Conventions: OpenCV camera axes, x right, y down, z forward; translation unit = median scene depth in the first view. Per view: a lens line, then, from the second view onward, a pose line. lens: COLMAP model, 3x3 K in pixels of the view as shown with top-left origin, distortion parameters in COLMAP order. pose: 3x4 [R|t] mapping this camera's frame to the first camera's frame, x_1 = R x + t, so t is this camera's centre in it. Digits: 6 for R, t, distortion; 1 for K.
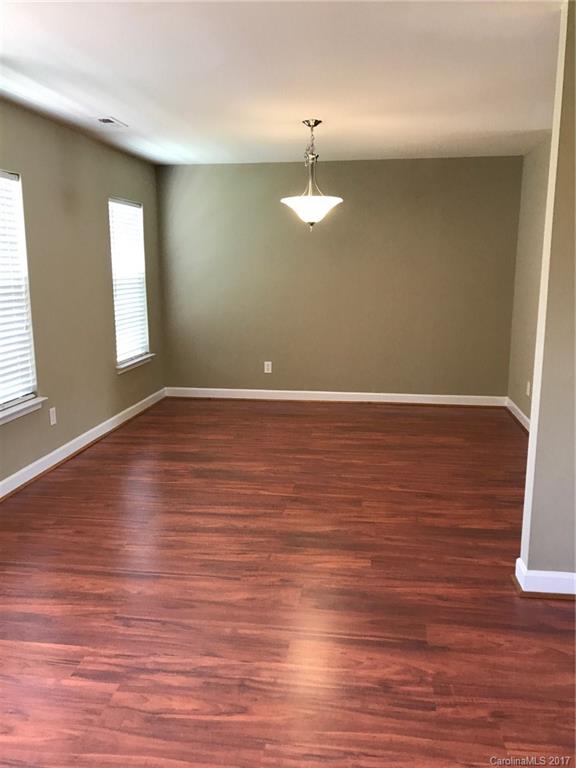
lens RADIAL K [[641.7, 0, 285.6], [0, 641.7, 380.8], [0, 0, 1]] dist [0.052943, -0.033255]
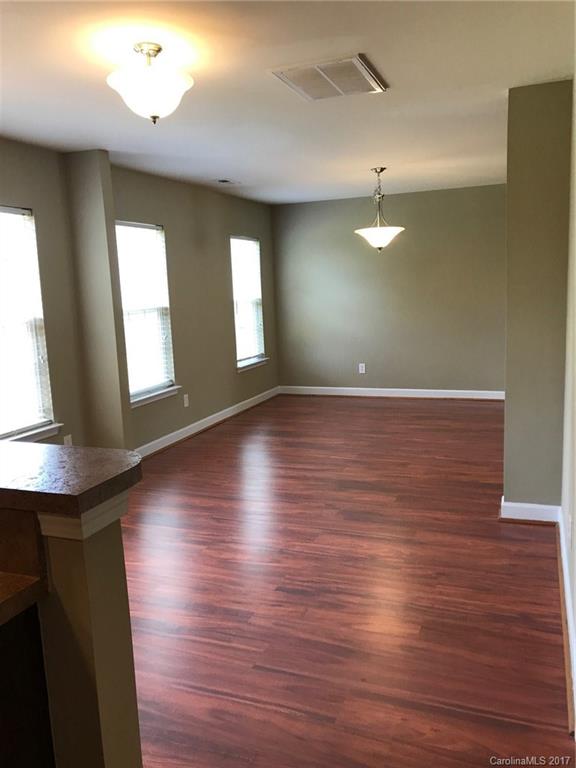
lens RADIAL K [[641.7, 0, 289.1], [0, 641.7, 385.4], [0, 0, 1]] dist [0.052943, -0.033255]
pose [[0.974507, -0.001575, -0.224350, 0.159280], [-0.003405, 0.999756, -0.021807, 0.054085], [0.224329, 0.022015, 0.974265, -0.275135]]
